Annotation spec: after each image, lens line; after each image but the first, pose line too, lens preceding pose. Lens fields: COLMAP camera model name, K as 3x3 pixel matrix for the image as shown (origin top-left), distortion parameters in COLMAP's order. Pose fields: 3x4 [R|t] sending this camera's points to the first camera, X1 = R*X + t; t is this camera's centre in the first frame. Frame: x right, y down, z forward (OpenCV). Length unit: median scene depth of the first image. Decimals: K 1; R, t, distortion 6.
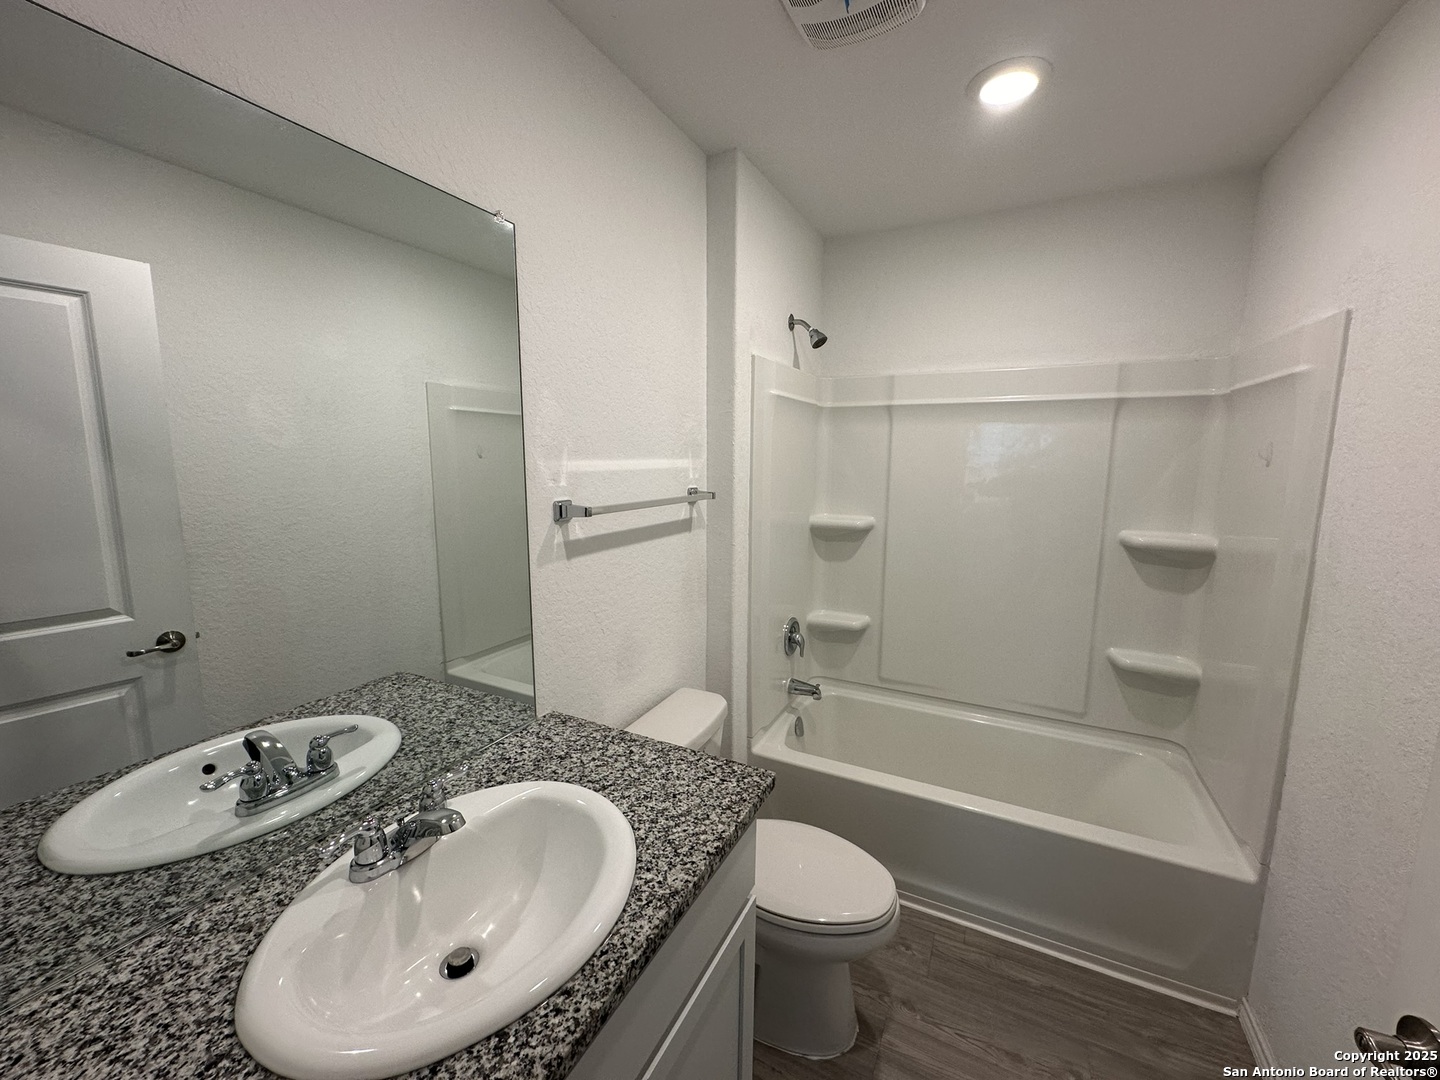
lens RADIAL K [[569.4, 0, 725.7], [0, 569.4, 541.7], [0, 0, 1]] dist [-0.001913, 0.001149]
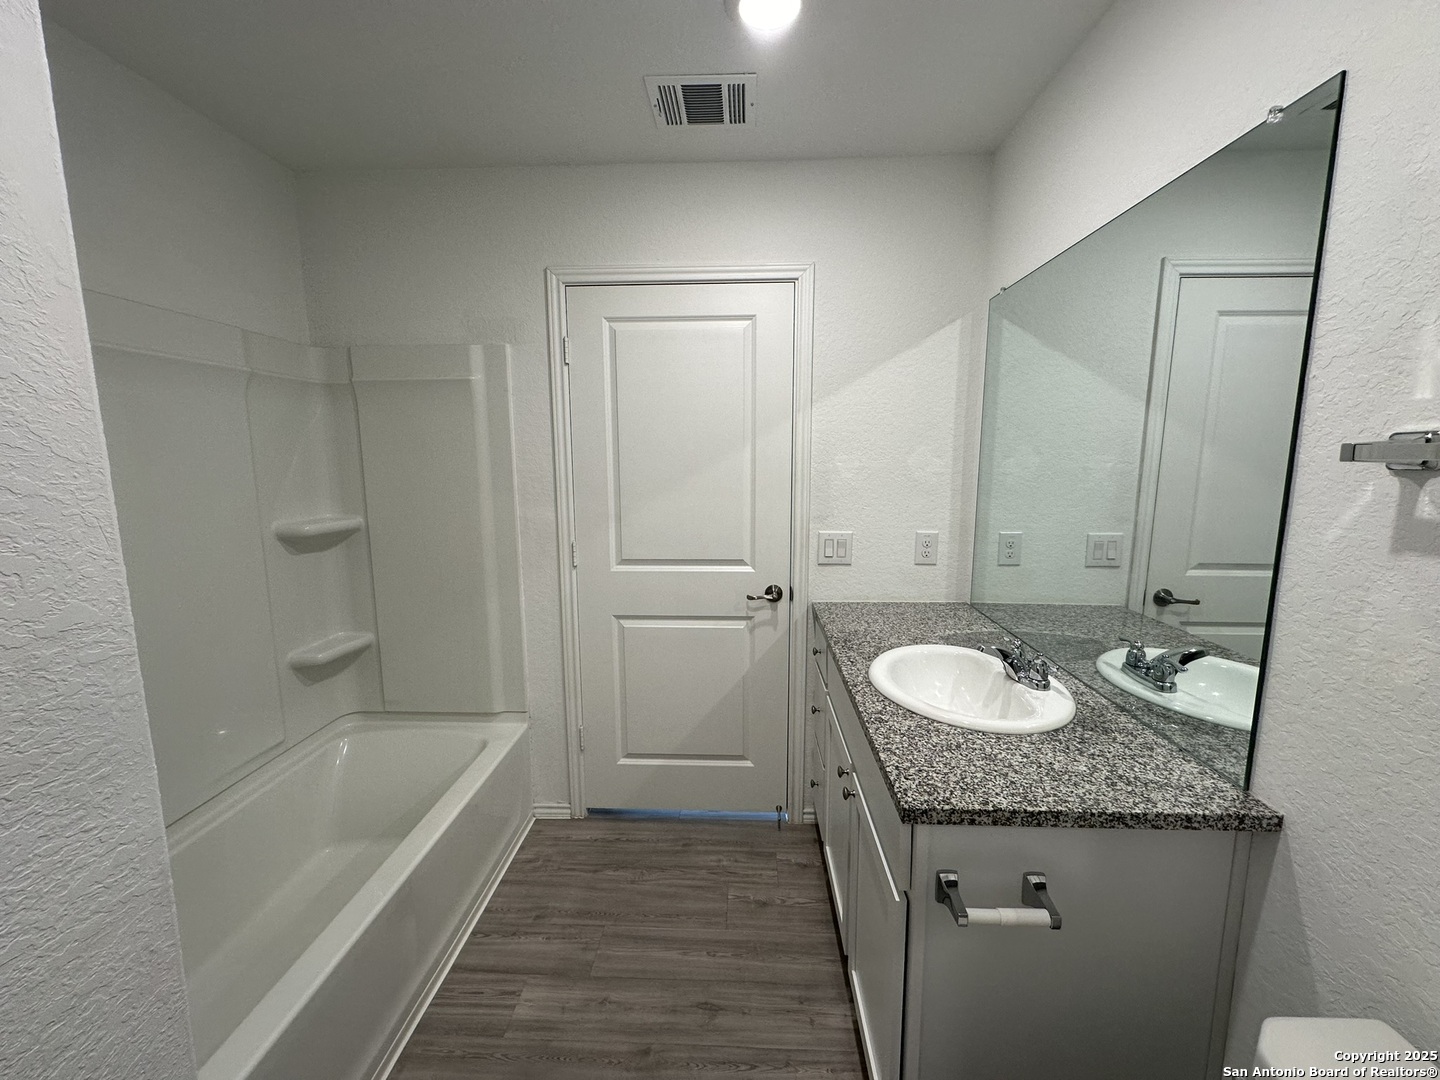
lens RADIAL K [[569.4, 0, 718.5], [0, 569.4, 546.6], [0, 0, 1]] dist [-0.001913, 0.001149]
pose [[0.638382, 0.099551, -0.763255, -0.133200], [-0.092797, 0.994322, 0.052074, 0.024074], [0.764105, 0.037585, 0.643996, 0.121871]]
